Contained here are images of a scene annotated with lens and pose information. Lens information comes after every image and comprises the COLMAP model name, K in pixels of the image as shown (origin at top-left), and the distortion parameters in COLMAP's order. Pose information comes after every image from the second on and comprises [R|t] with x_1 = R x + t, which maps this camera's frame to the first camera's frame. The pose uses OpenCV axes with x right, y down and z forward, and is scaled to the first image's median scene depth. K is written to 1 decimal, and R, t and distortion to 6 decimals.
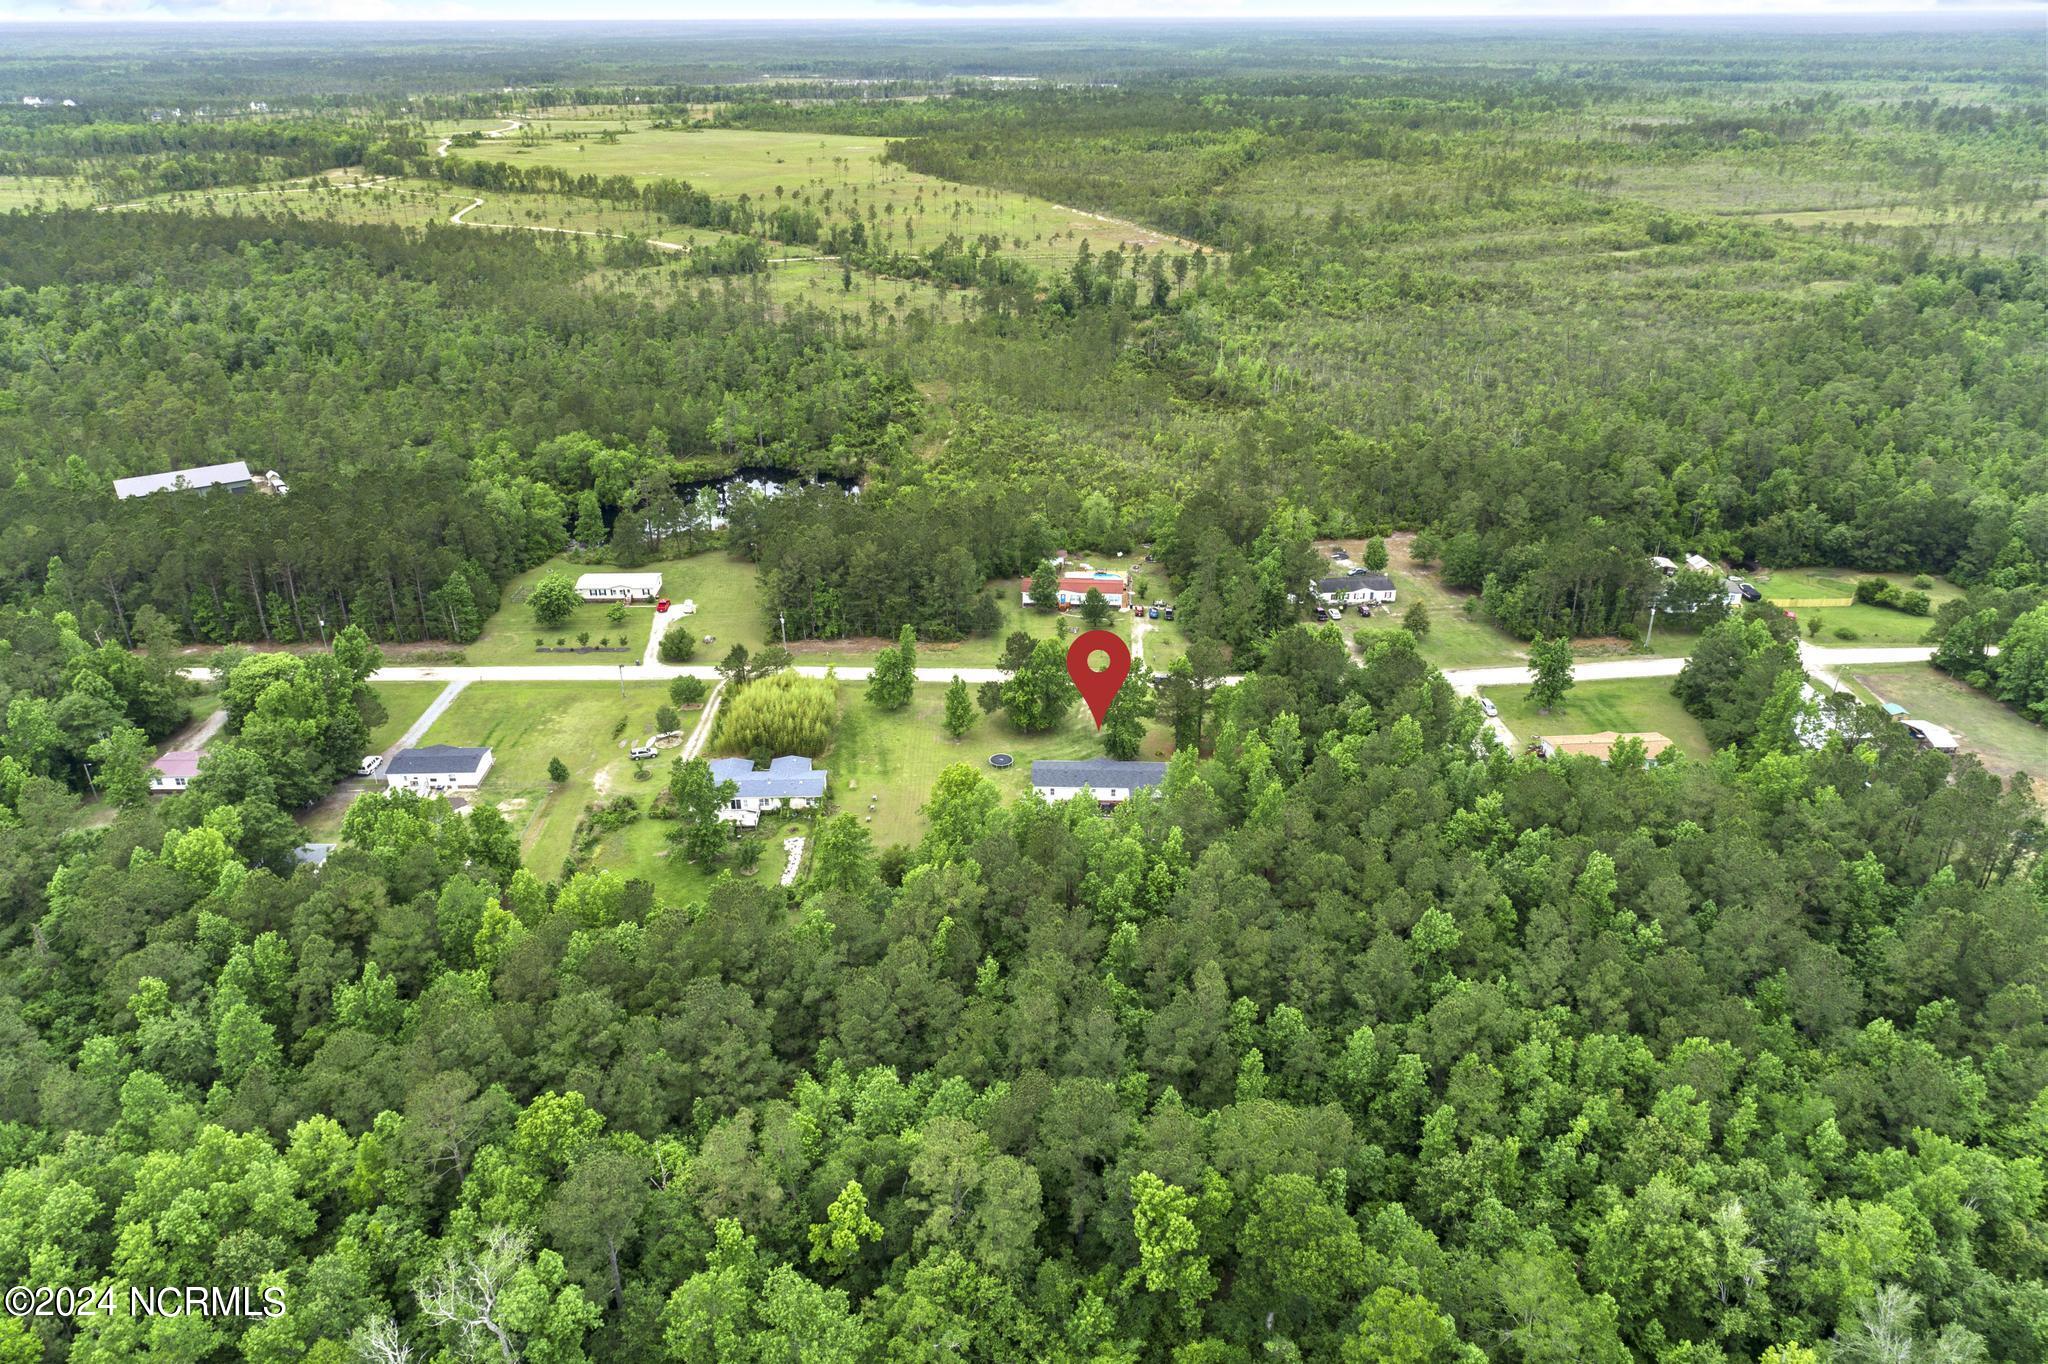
lens RADIAL K [[1387.5, 0, 1024.0], [0, 1387.5, 682.0], [0, 0, 1]] dist [-0.000806, 0.009697]
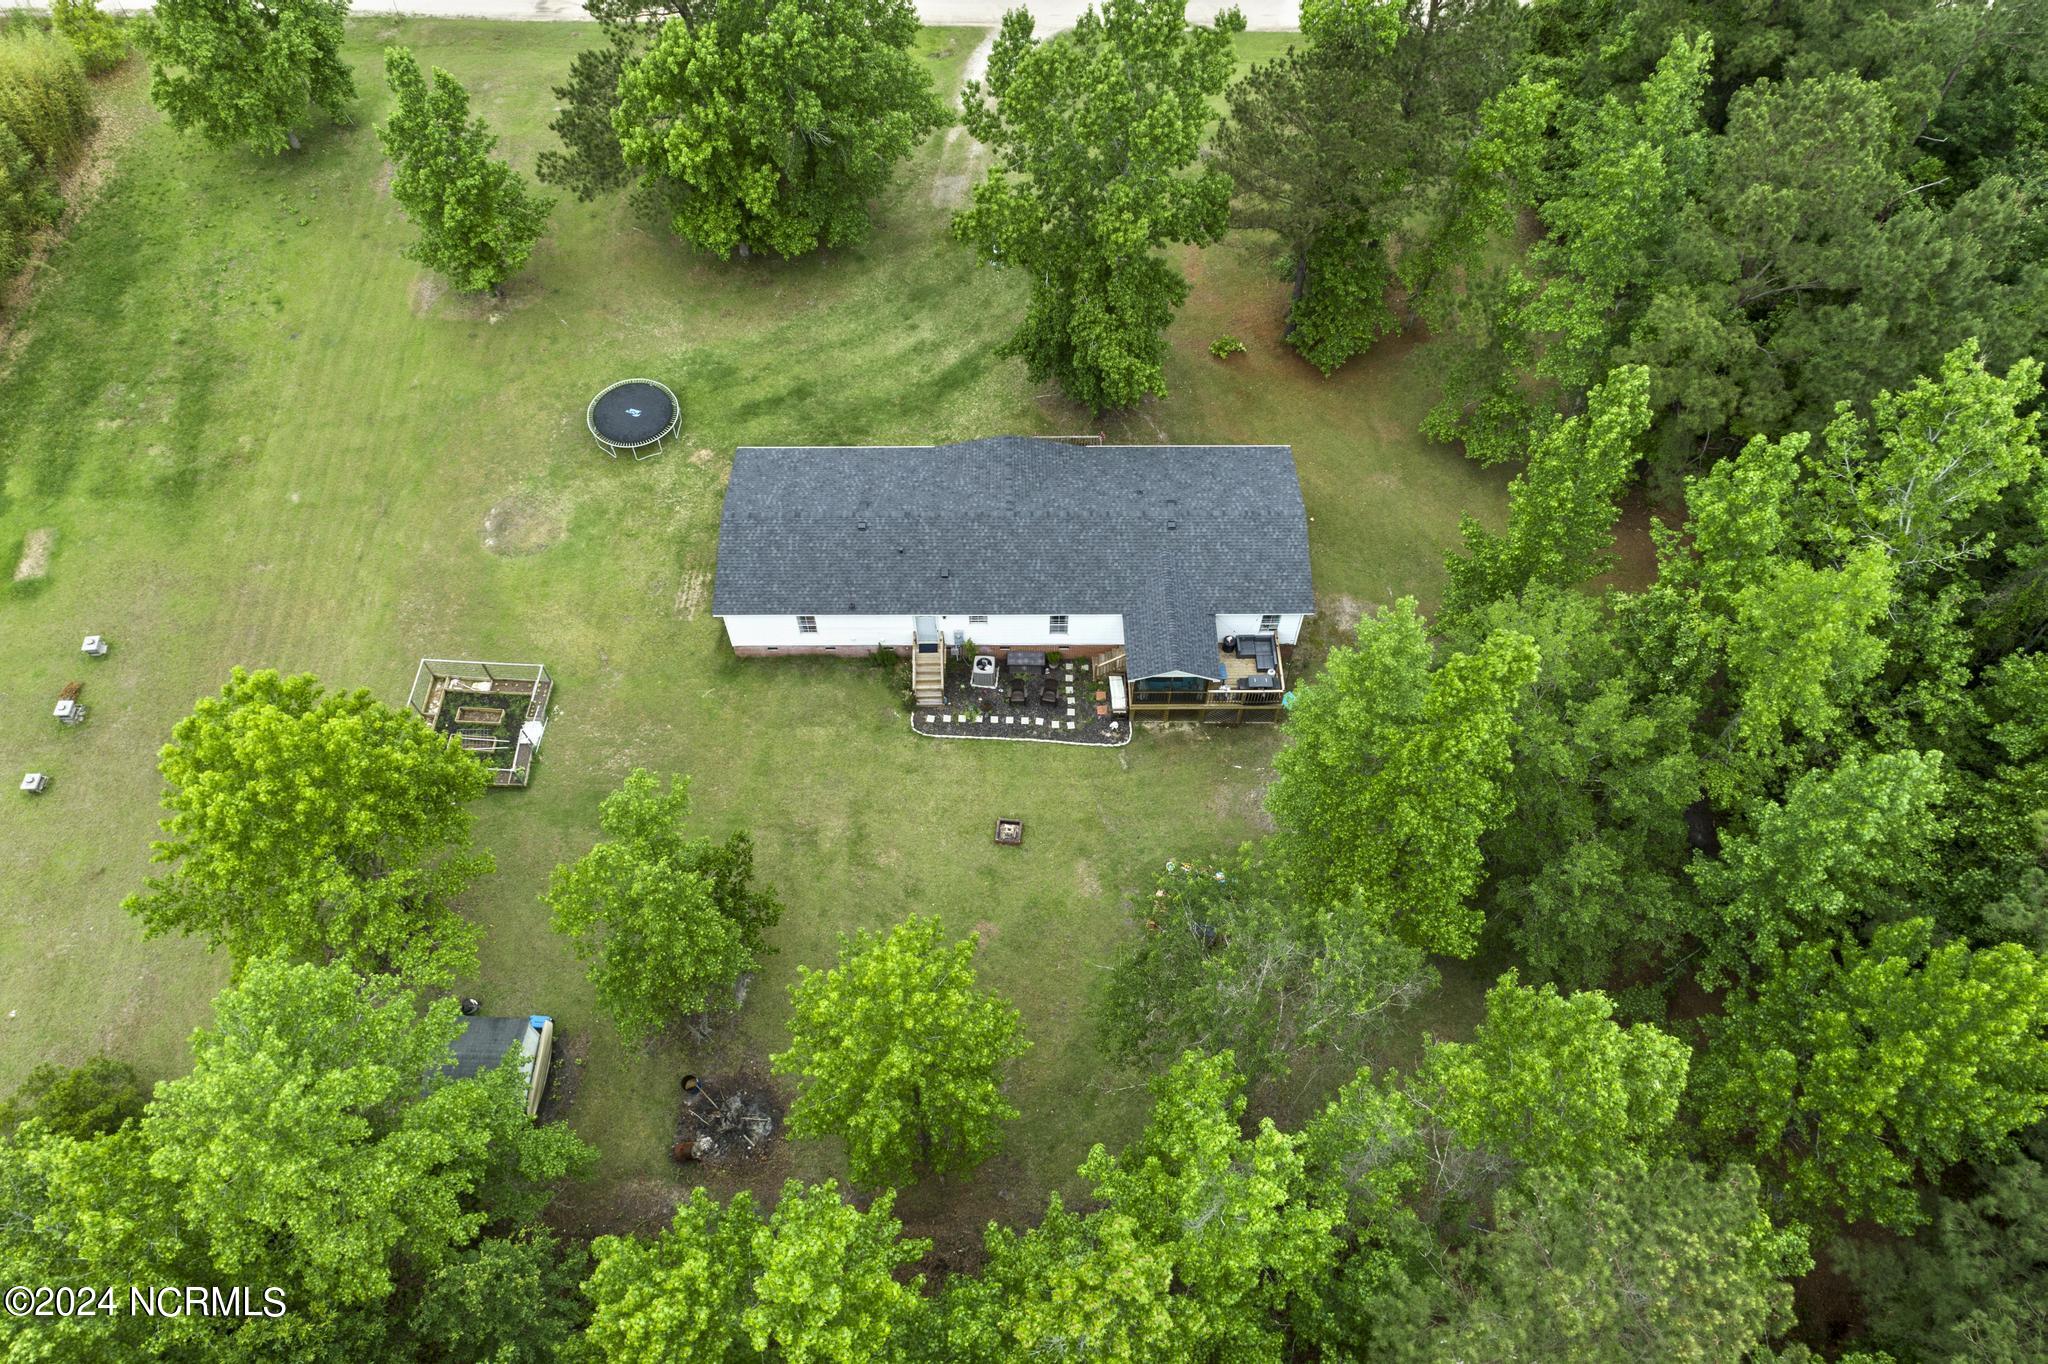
lens RADIAL K [[1387.5, 0, 1024.0], [0, 1387.5, 682.0], [0, 0, 1]] dist [-0.000806, 0.009697]
pose [[0.999018, -0.033756, 0.028689, 0.048679], [0.014436, 0.860313, 0.509562, -0.033415], [-0.041883, -0.508648, 0.859955, 0.749704]]
